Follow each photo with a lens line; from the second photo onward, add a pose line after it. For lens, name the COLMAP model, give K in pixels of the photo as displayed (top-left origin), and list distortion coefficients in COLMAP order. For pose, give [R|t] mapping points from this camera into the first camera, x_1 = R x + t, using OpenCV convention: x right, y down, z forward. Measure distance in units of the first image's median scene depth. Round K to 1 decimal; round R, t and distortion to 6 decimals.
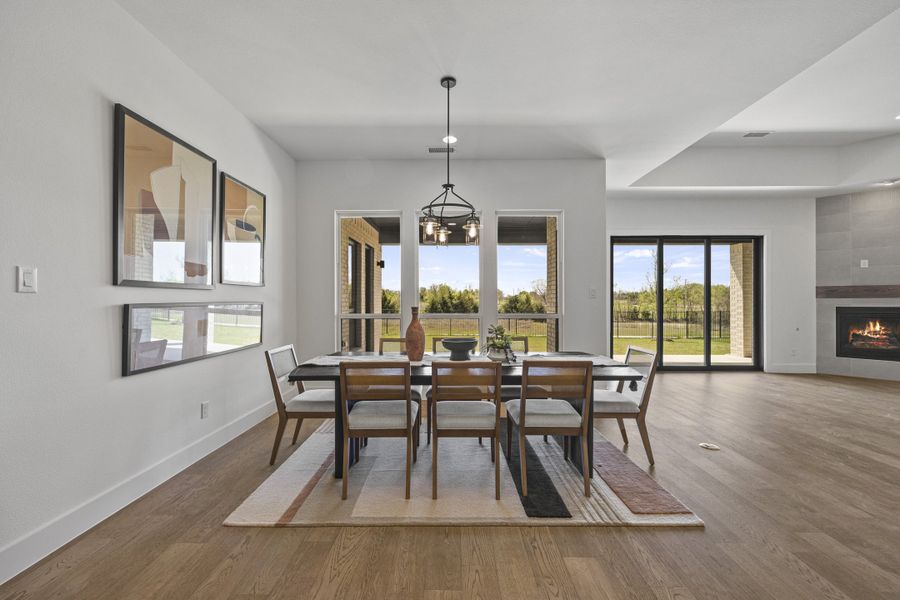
lens RADIAL K [[363.7, 0, 447.6], [0, 363.7, 303.1], [0, 0, 1]] dist [0.002191, 0.000215]
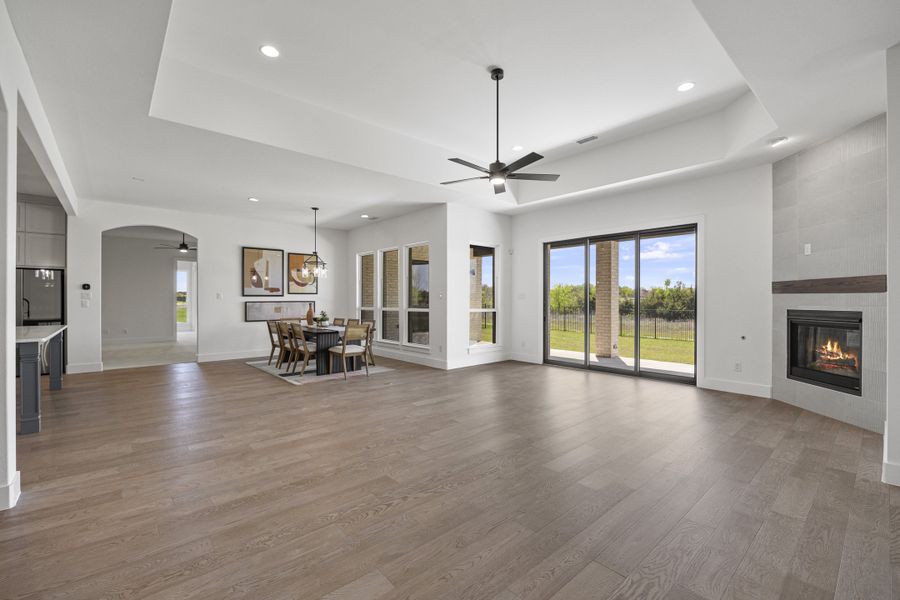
lens RADIAL K [[393.9, 0, 450.0], [0, 393.9, 300.0], [0, 0, 1]] dist [-0.000621, -0.000175]
pose [[0.665302, 0.003947, -0.746564, 1.181711], [-0.000812, 0.999989, 0.004563, -0.011416], [0.746574, -0.002430, 0.665298, -0.023930]]
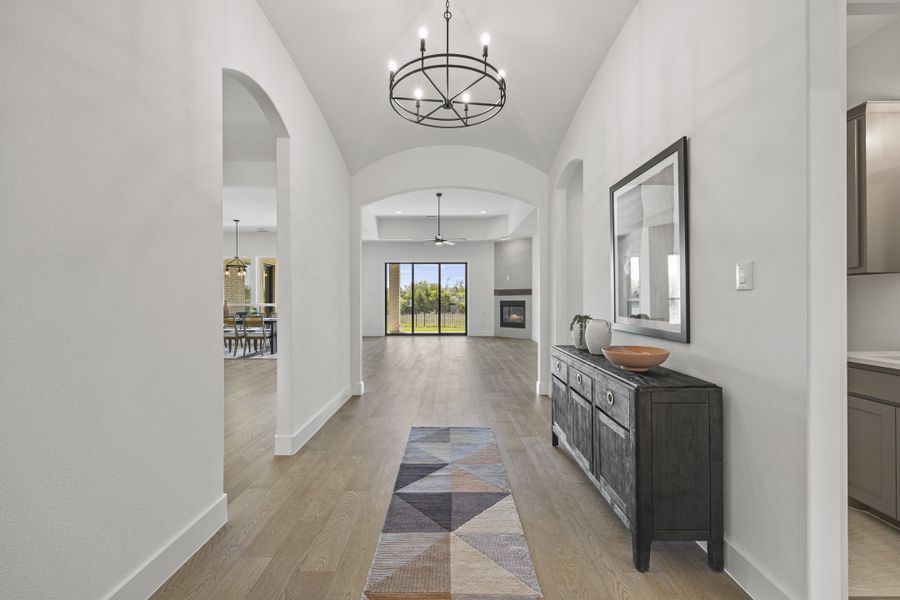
lens RADIAL K [[393.9, 0, 450.0], [0, 393.9, 300.0], [0, 0, 1]] dist [-0.000621, -0.000175]
pose [[0.999994, 0.003260, 0.001308, 0.788911], [-0.003258, 0.999994, -0.001430, 0.010352], [-0.001313, 0.001426, 0.999998, -1.008264]]
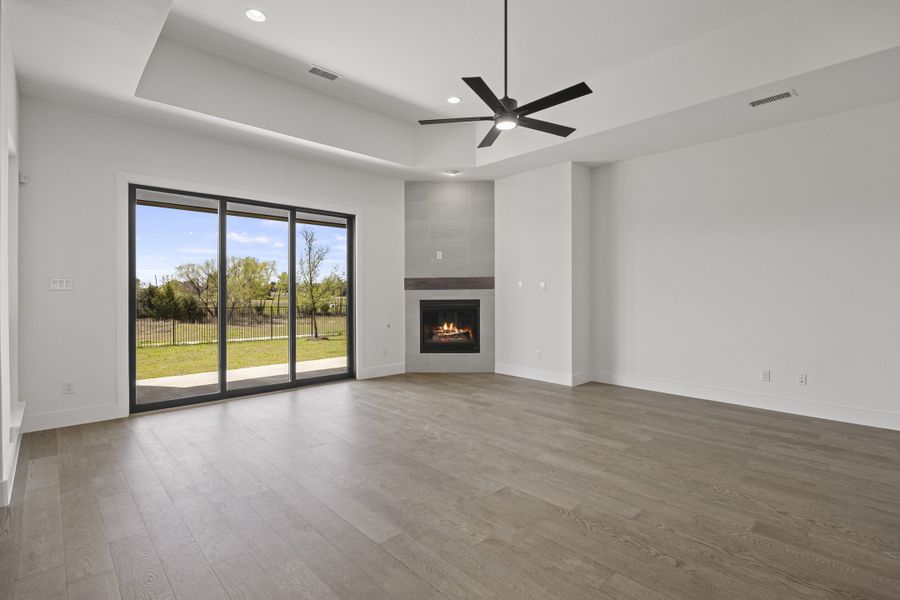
lens RADIAL K [[428.3, 0, 450.0], [0, 428.3, 300.0], [0, 0, 1]] dist [-0.019143, 0.001039]
pose [[0.721799, -0.009116, 0.692043, 0.353201], [0.002795, 0.999943, 0.010257, -0.000966], [-0.692097, -0.005470, 0.721784, 0.149918]]
